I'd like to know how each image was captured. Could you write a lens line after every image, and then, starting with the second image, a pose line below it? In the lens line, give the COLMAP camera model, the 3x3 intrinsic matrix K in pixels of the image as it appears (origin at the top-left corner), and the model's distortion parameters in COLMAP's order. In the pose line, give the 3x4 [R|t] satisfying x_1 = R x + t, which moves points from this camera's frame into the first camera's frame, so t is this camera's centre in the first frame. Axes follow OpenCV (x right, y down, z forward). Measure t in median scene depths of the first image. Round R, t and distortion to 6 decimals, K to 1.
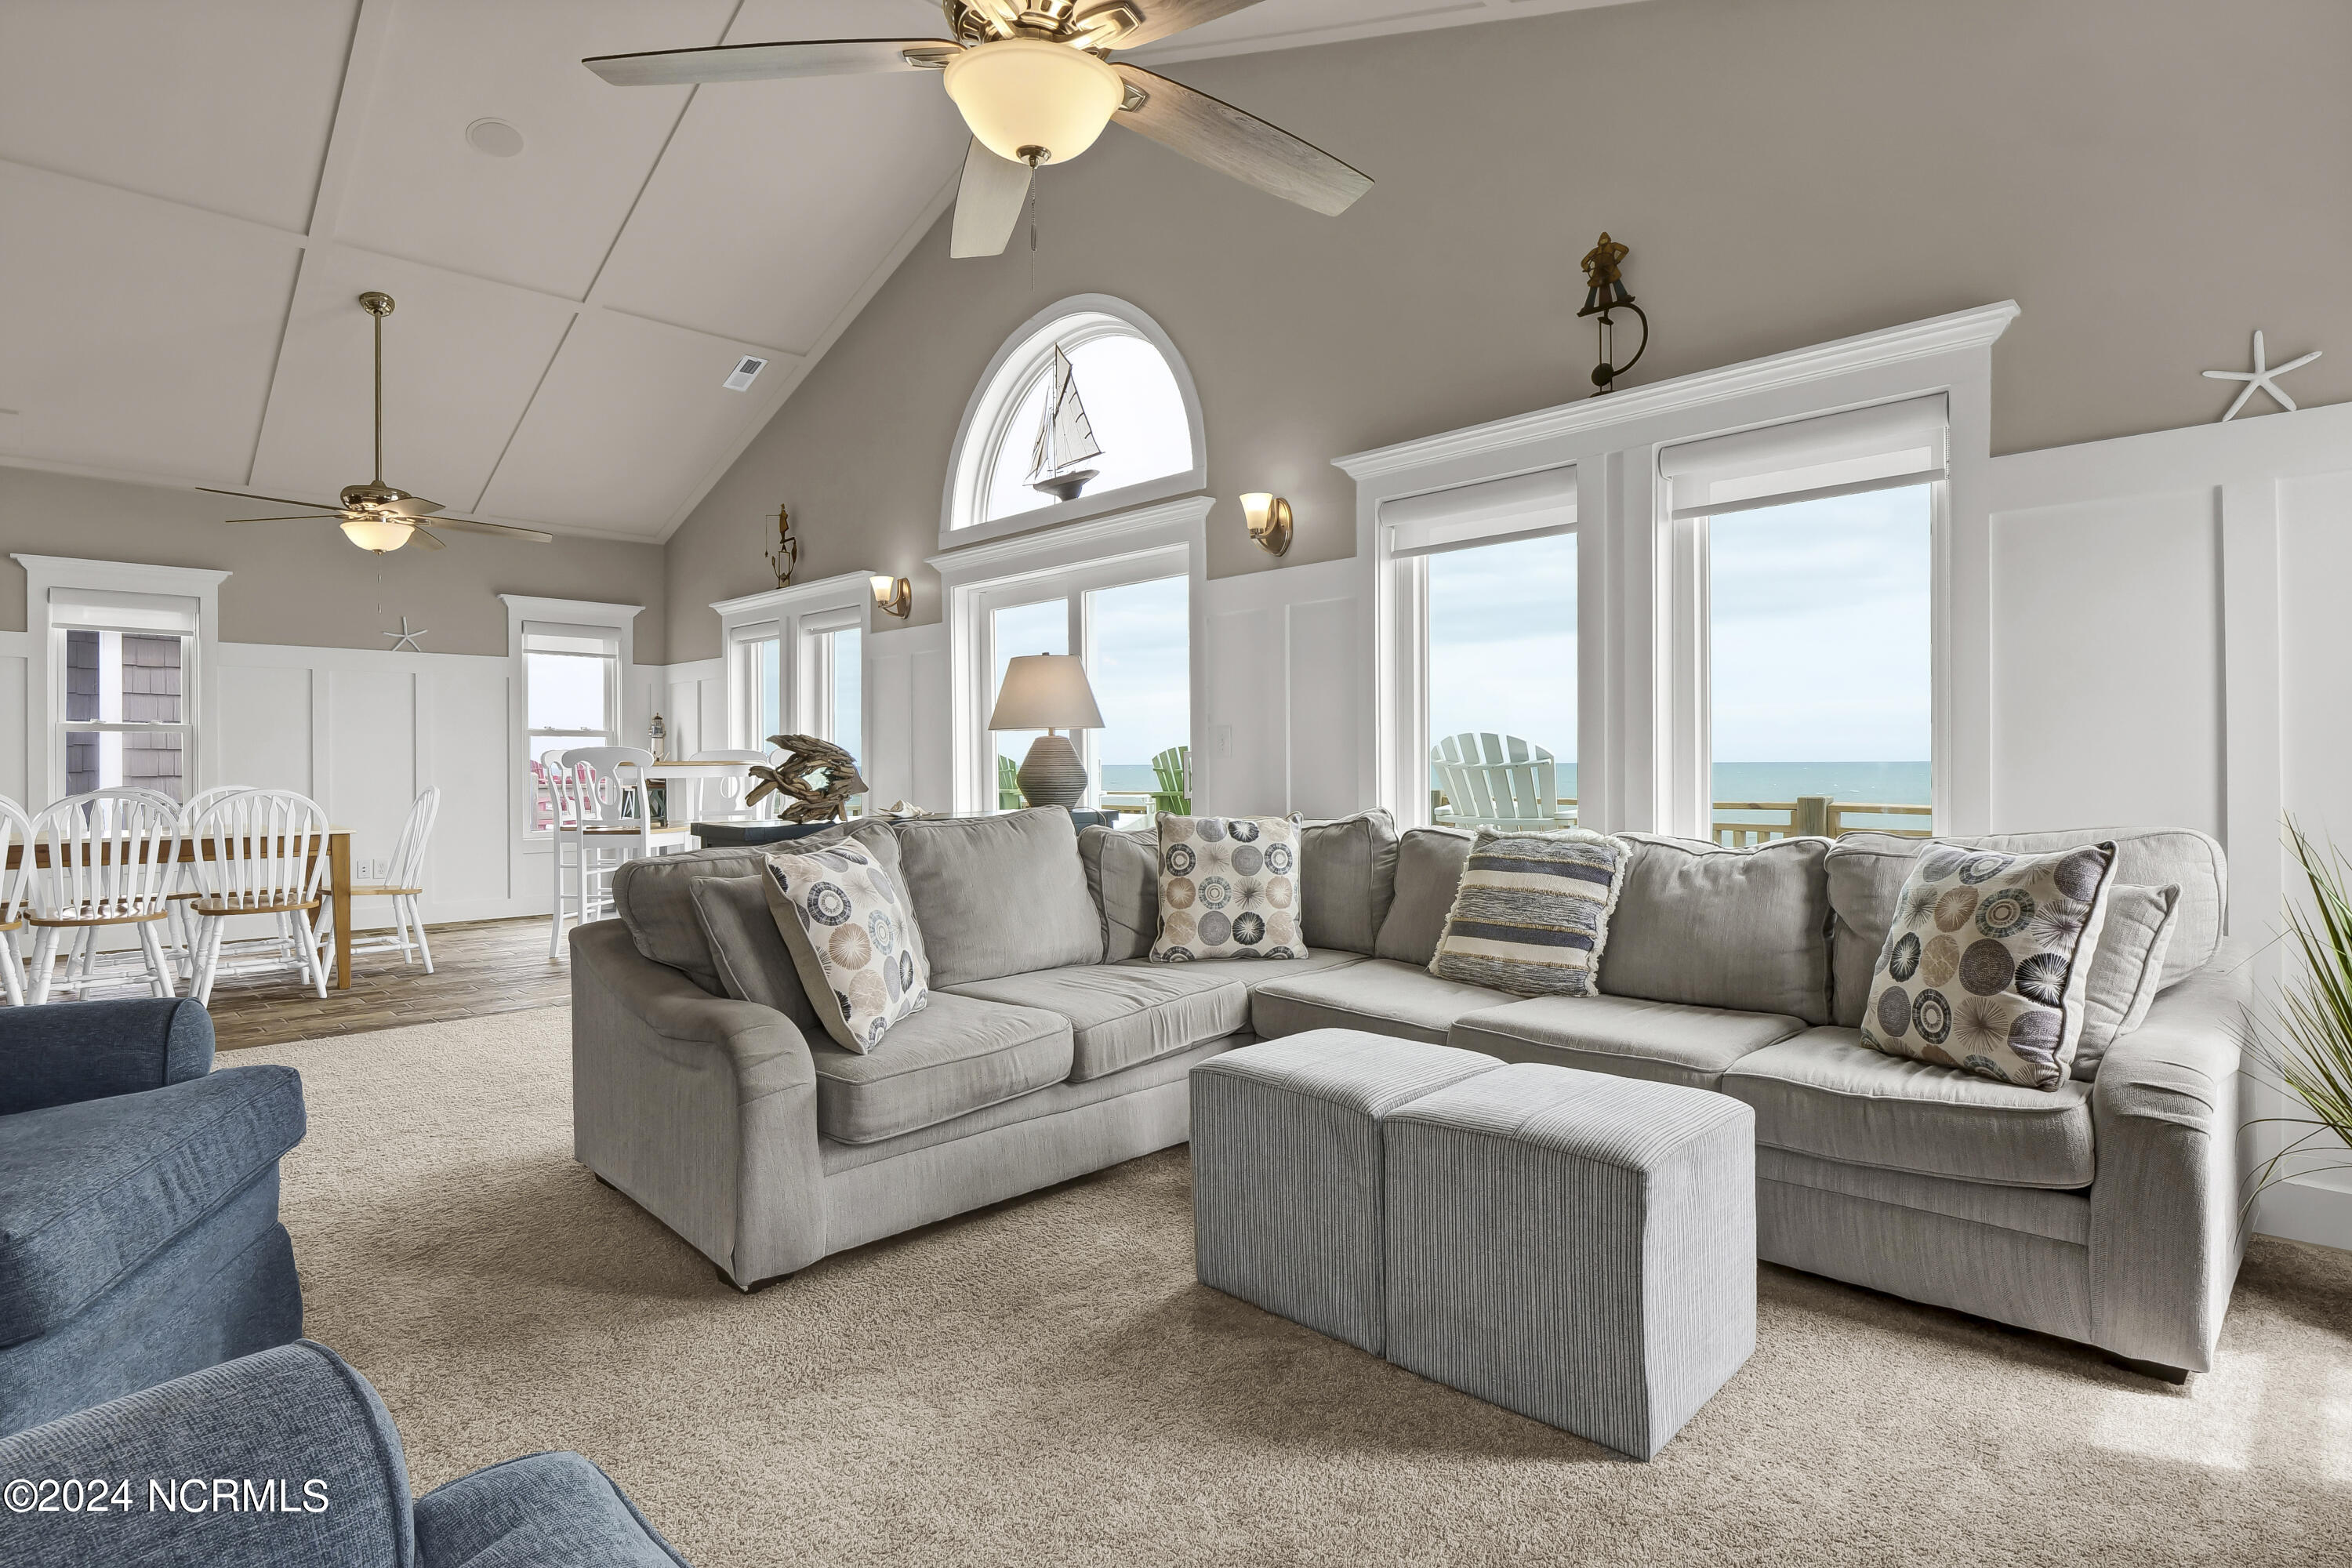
lens RADIAL K [[1188.0, 0, 1133.1], [0, 1188.0, 763.1], [0, 0, 1]] dist [-0.000539, 0.000264]
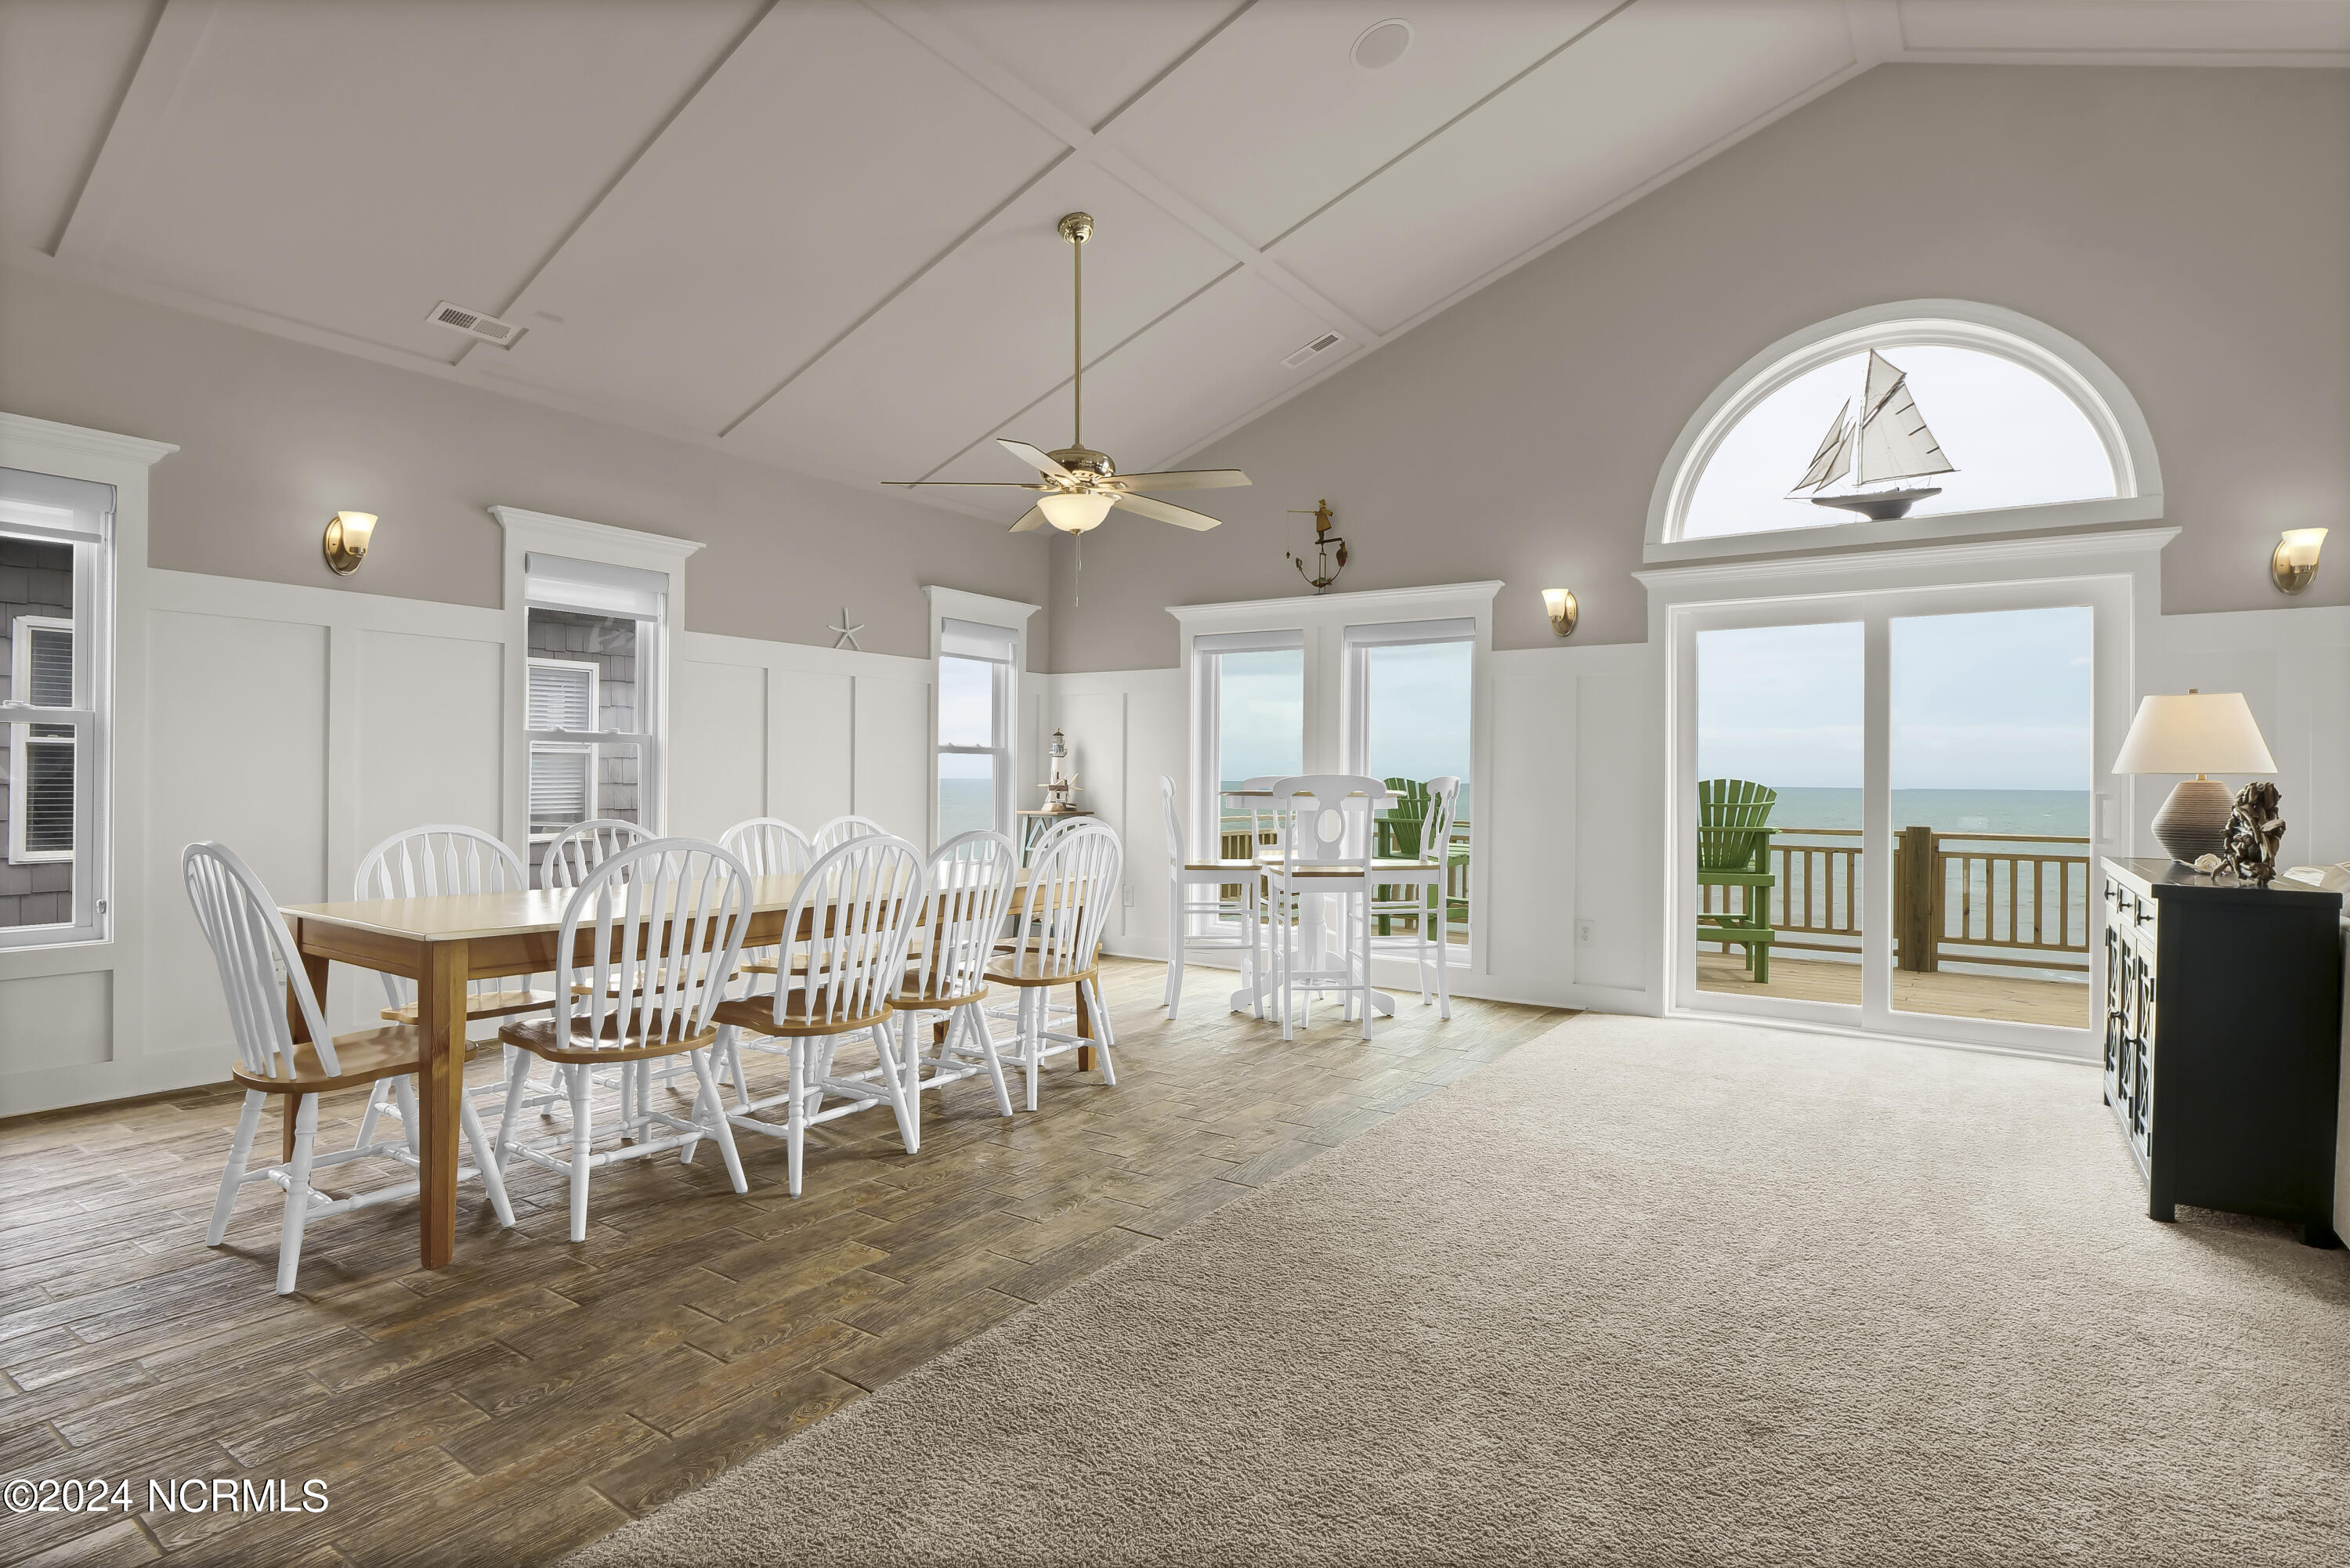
lens RADIAL K [[1196.8, 0, 1175.0], [0, 1196.8, 784.0], [0, 0, 1]] dist [0.000844, 0.000201]
pose [[0.977891, 0.013253, 0.208695, -0.628751], [-0.014062, 0.999898, 0.002392, -0.006460], [-0.208642, -0.005274, 0.977978, 0.155536]]
